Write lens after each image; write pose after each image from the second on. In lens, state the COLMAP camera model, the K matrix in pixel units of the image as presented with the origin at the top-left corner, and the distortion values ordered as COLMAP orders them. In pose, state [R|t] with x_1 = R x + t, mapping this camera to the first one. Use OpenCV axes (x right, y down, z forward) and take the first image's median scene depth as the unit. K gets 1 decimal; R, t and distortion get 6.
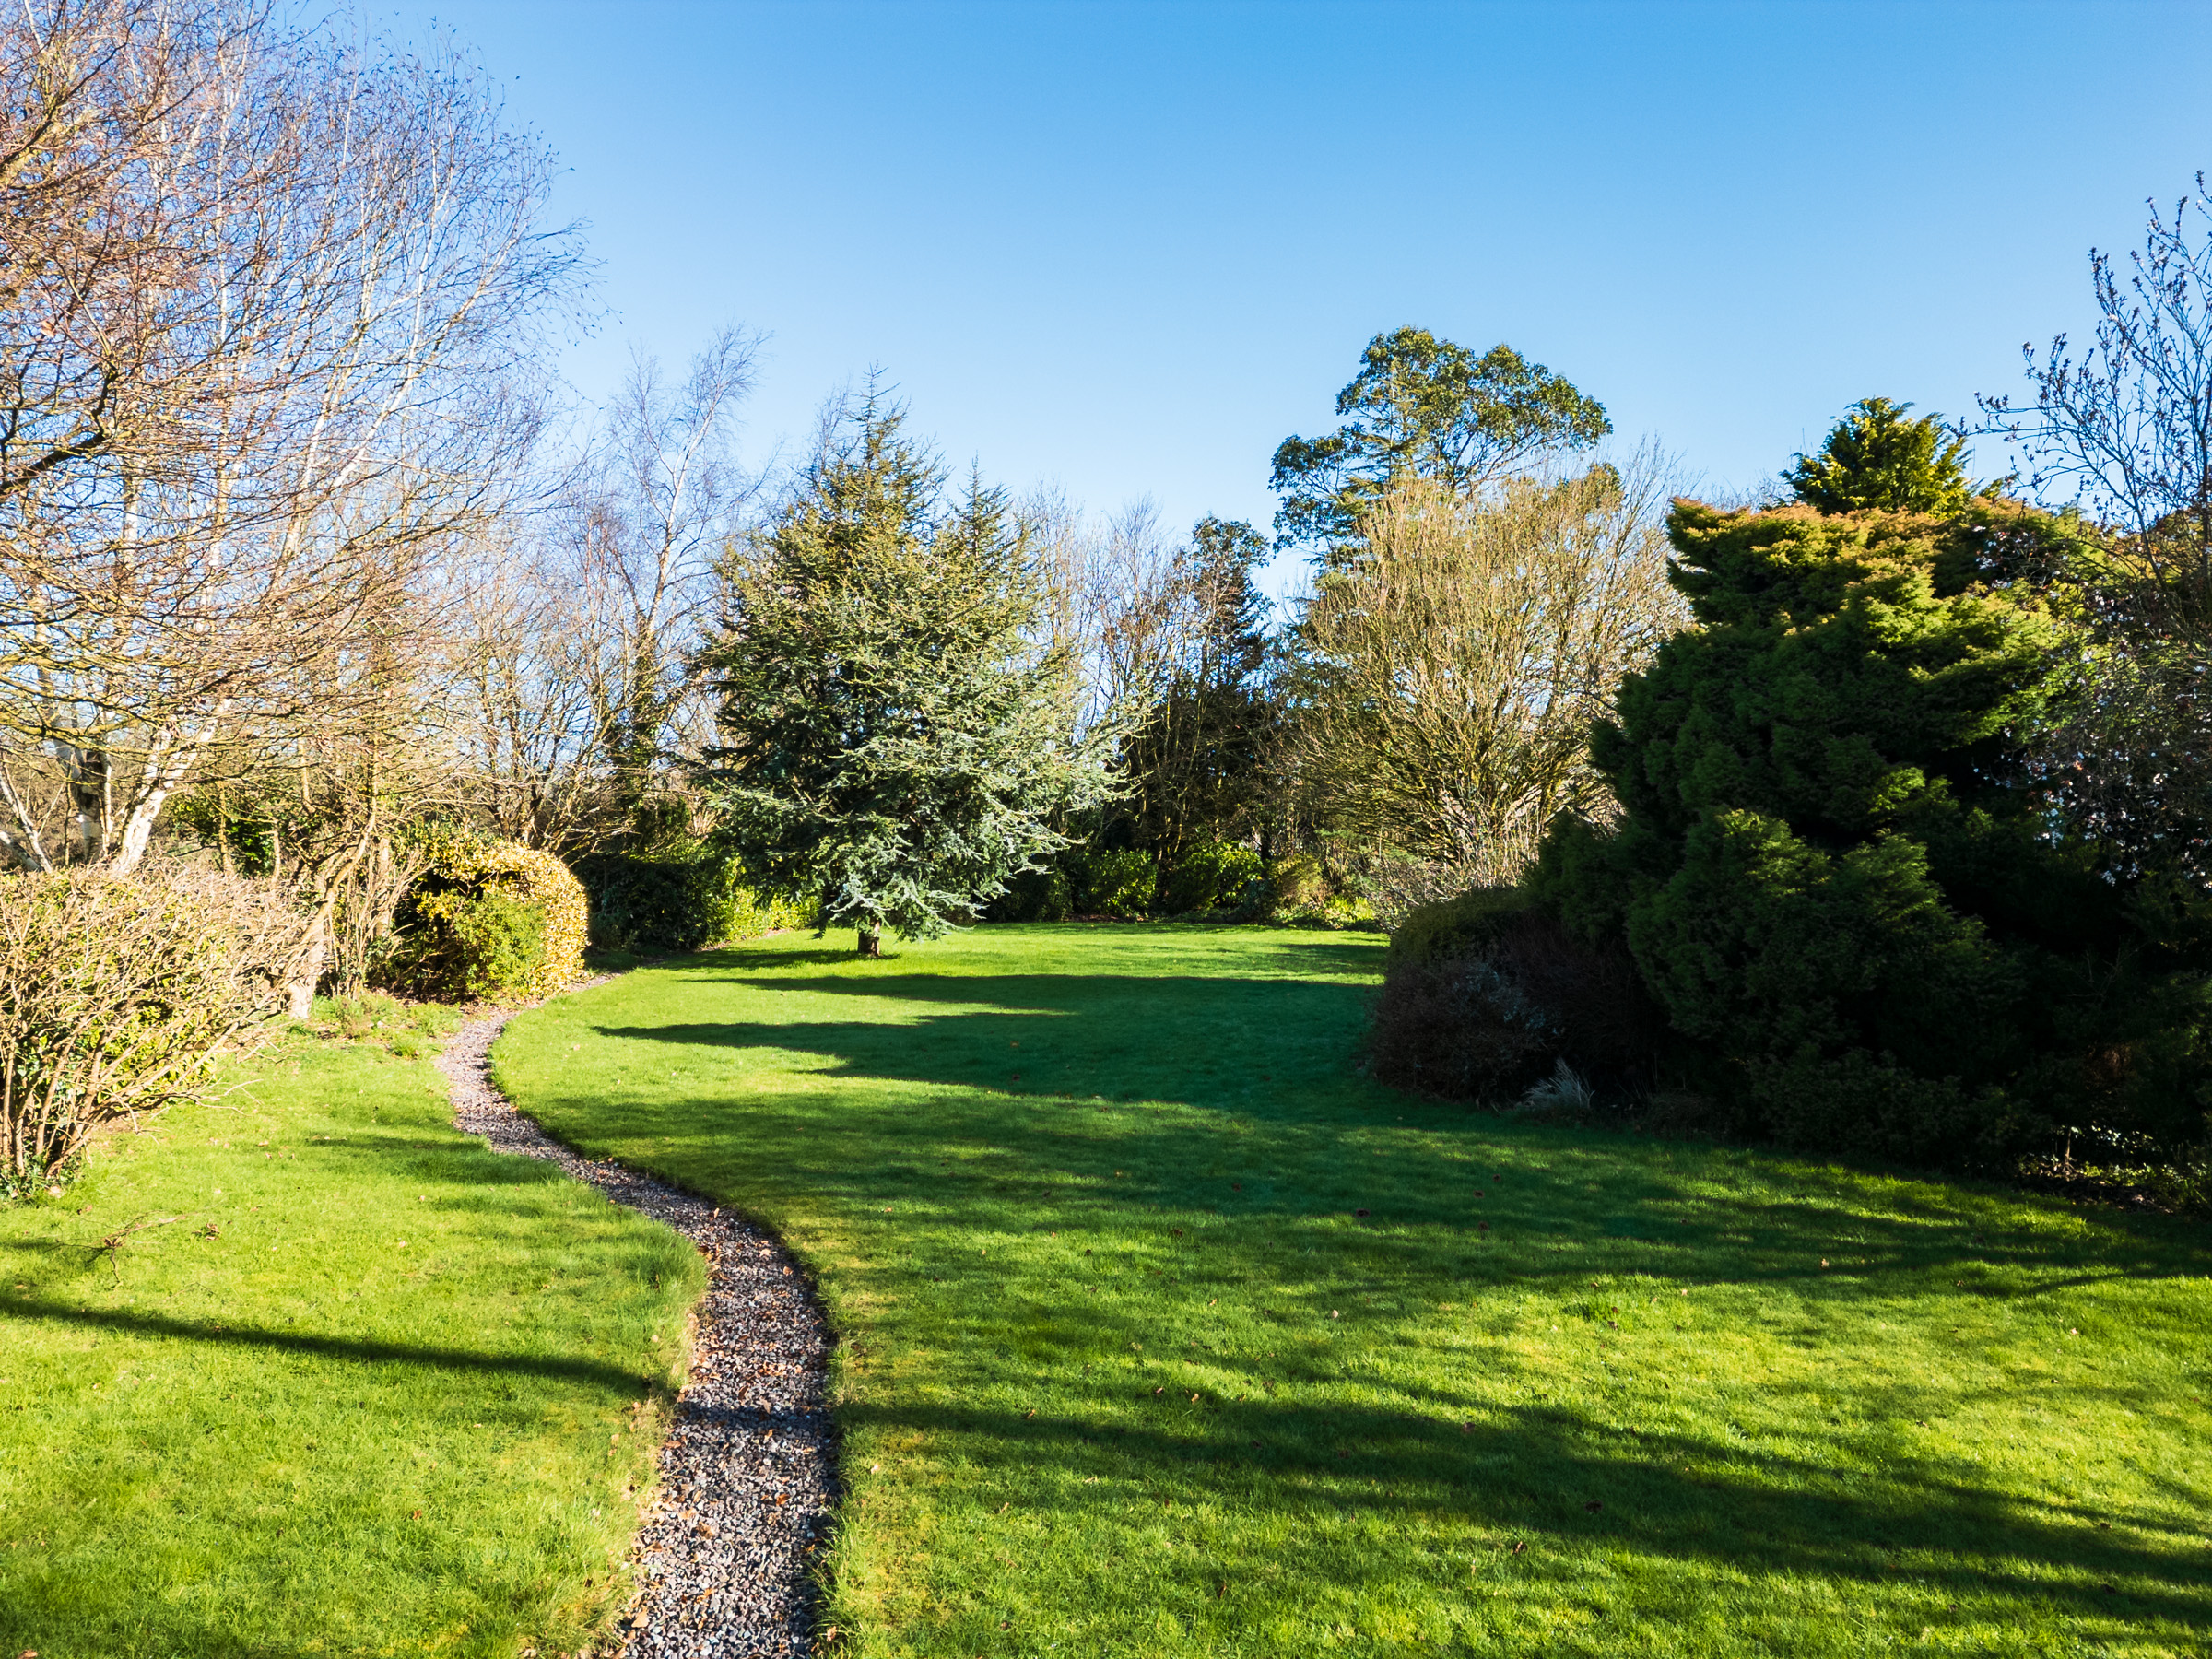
lens RADIAL K [[1537.4, 0, 1101.2], [0, 1537.4, 827.0], [0, 0, 1]] dist [0.077180, -0.077071]
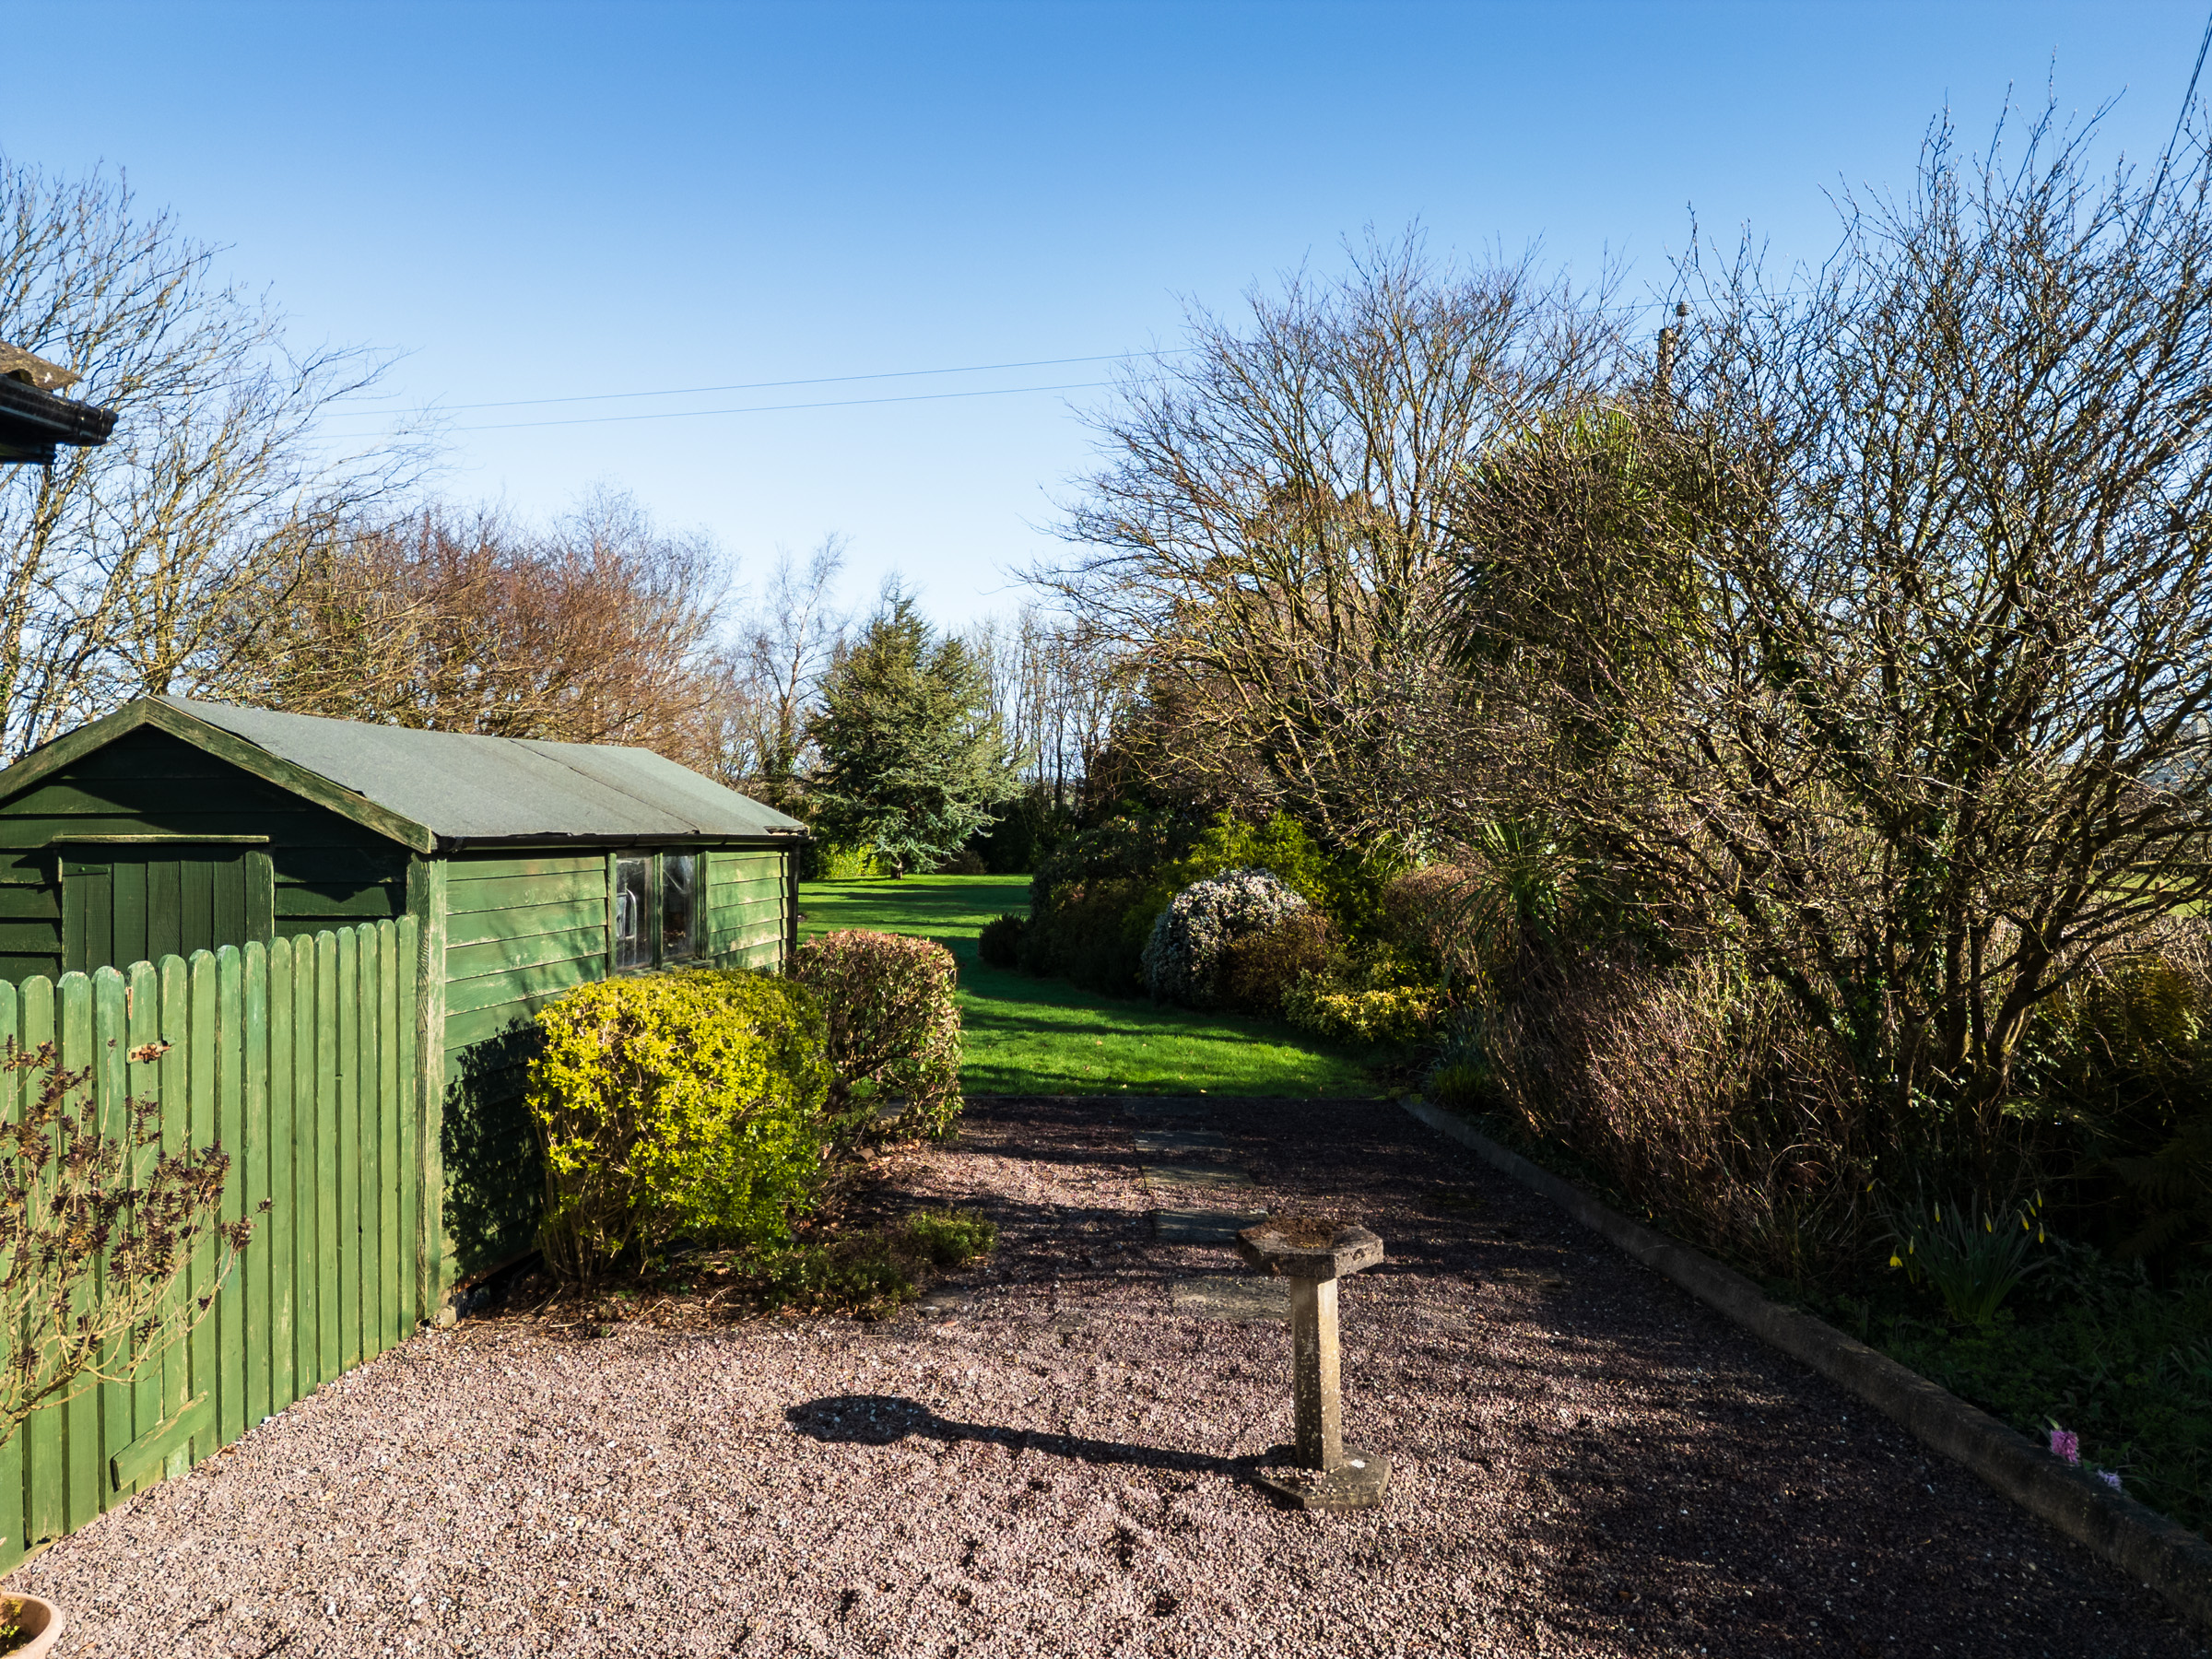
lens RADIAL K [[1537.4, 0, 1107.7], [0, 1537.4, 830.3], [0, 0, 1]] dist [0.077180, -0.077071]
pose [[0.995197, -0.003666, -0.097825, 0.322186], [0.003714, 0.999993, 0.000308, 0.023341], [0.097824, -0.000670, 0.995204, -0.953922]]
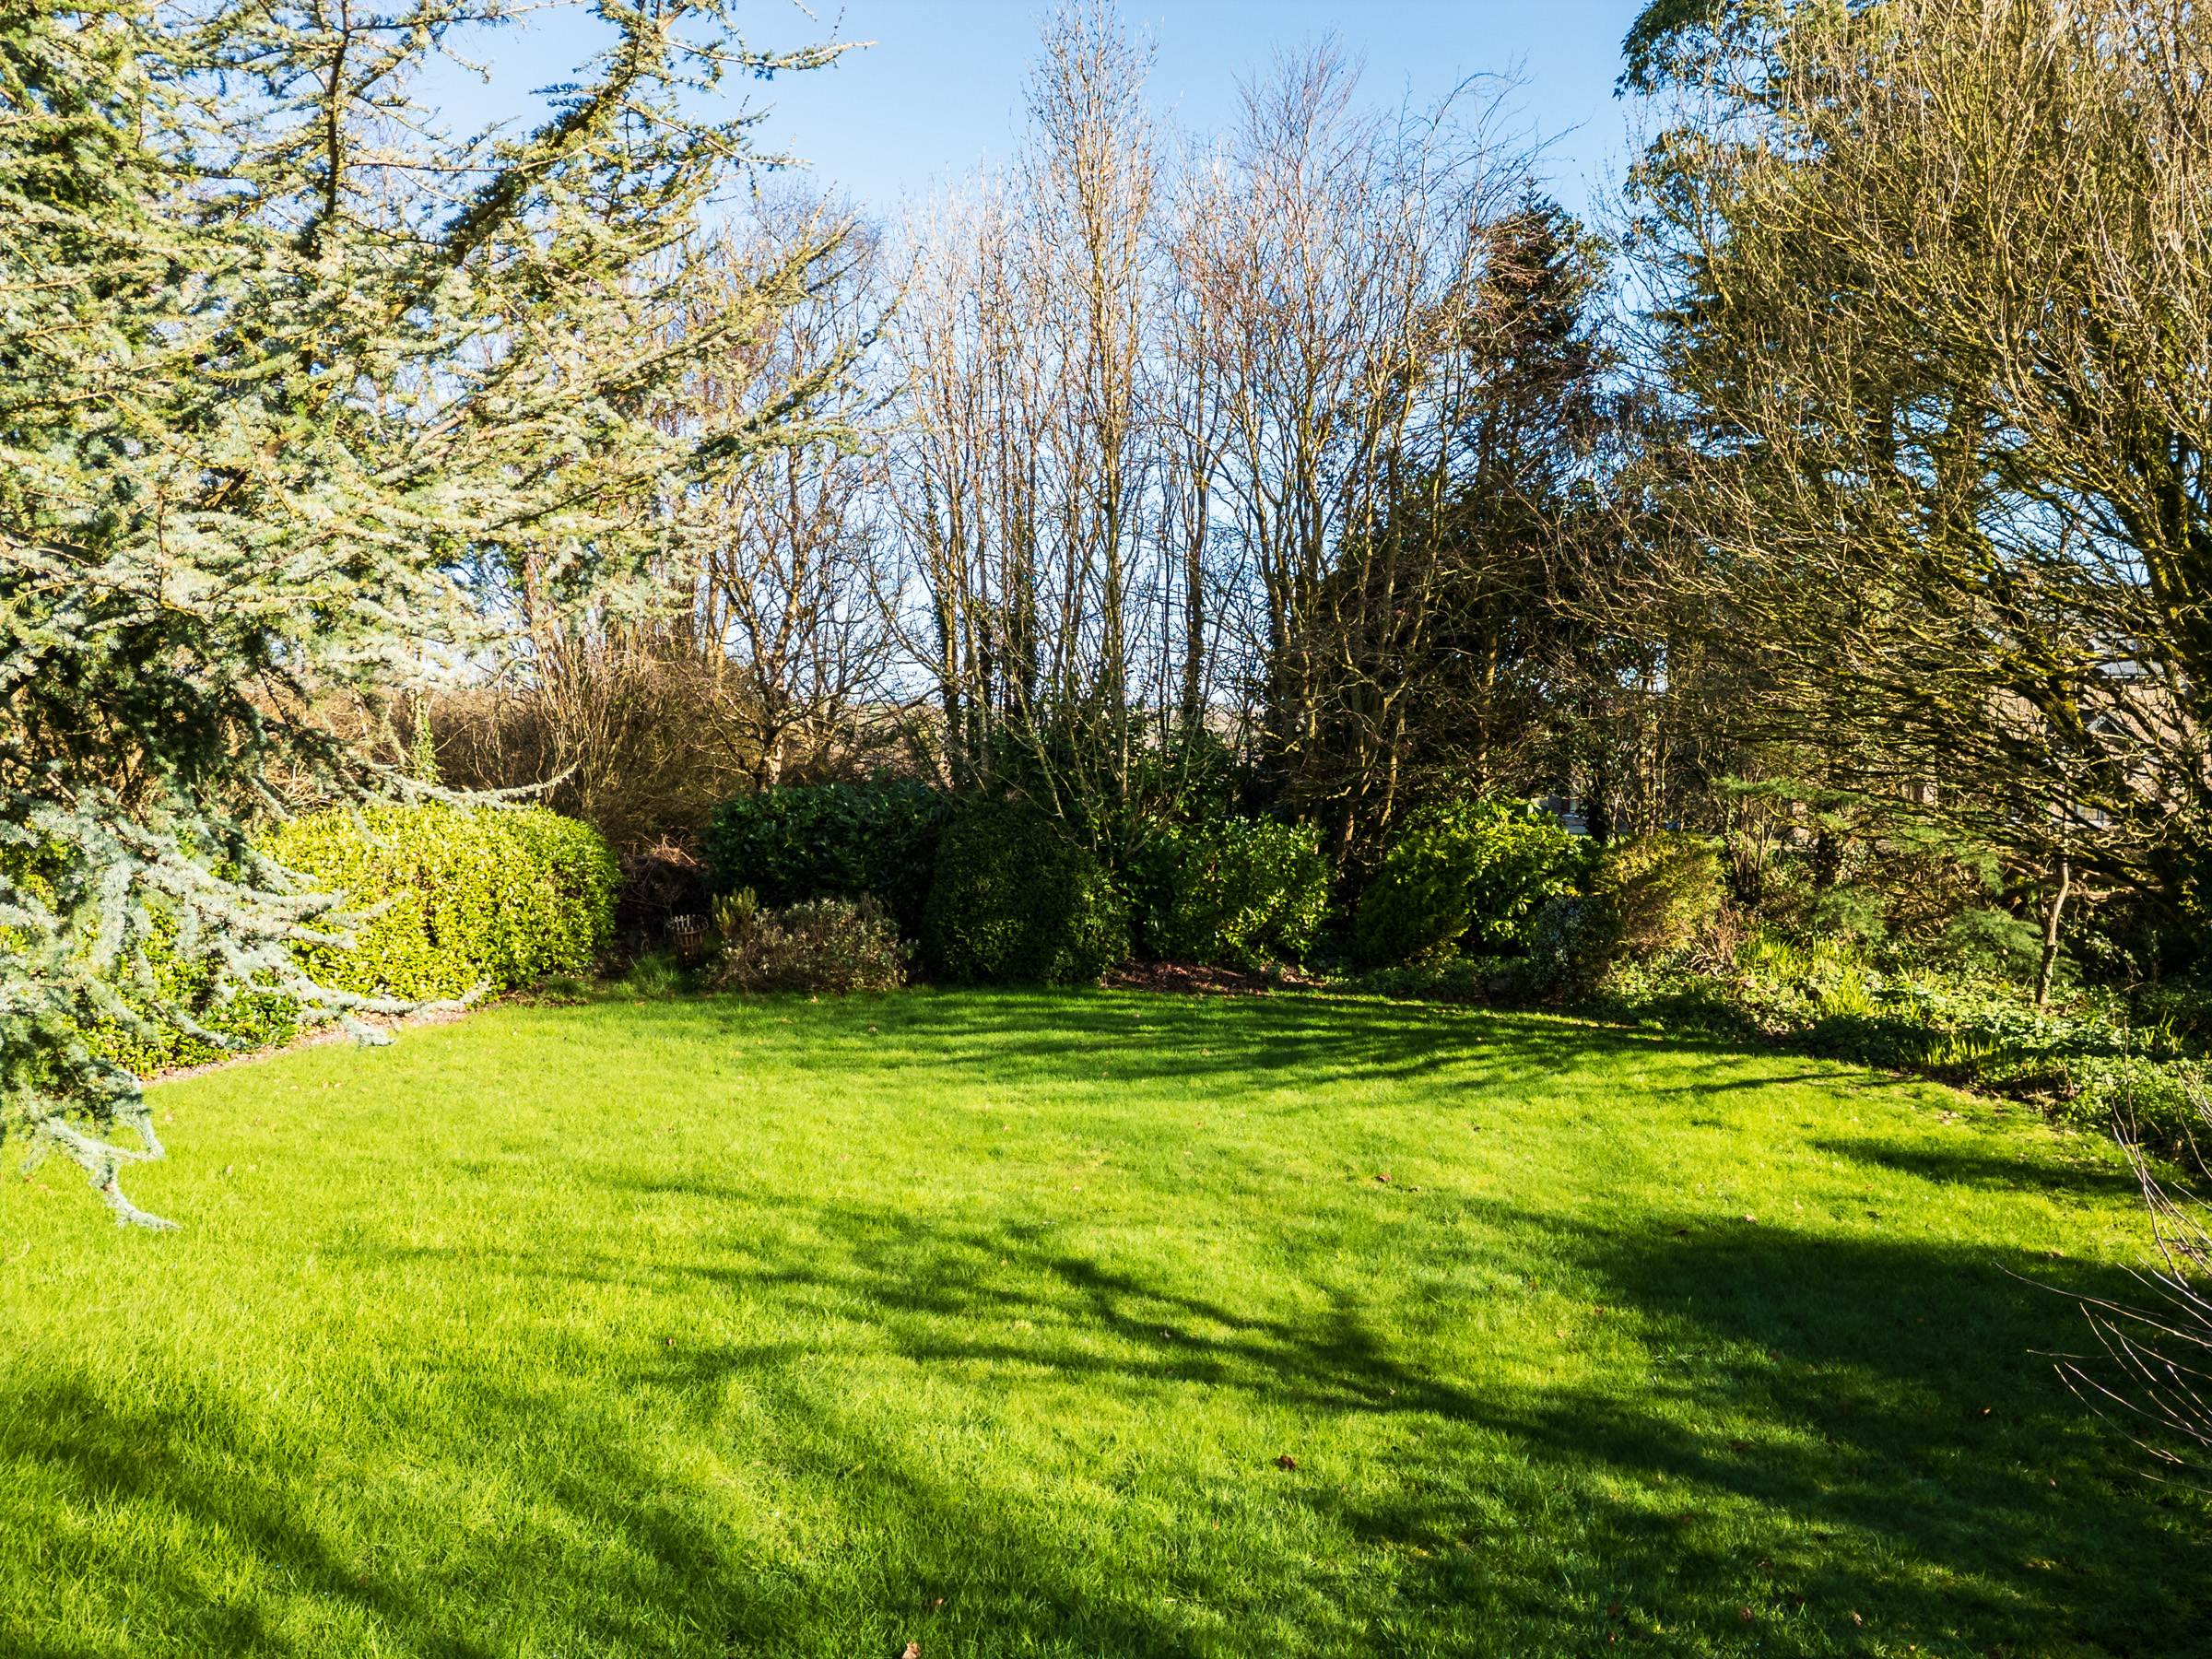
lens RADIAL K [[1537.4, 0, 1100.5], [0, 1537.4, 850.5], [0, 0, 1]] dist [0.077180, -0.077071]
pose [[0.977880, 0.008088, -0.209010, 0.103573], [0.005327, 0.997965, 0.063541, -0.009688], [0.209098, -0.063249, 0.975847, 0.883613]]
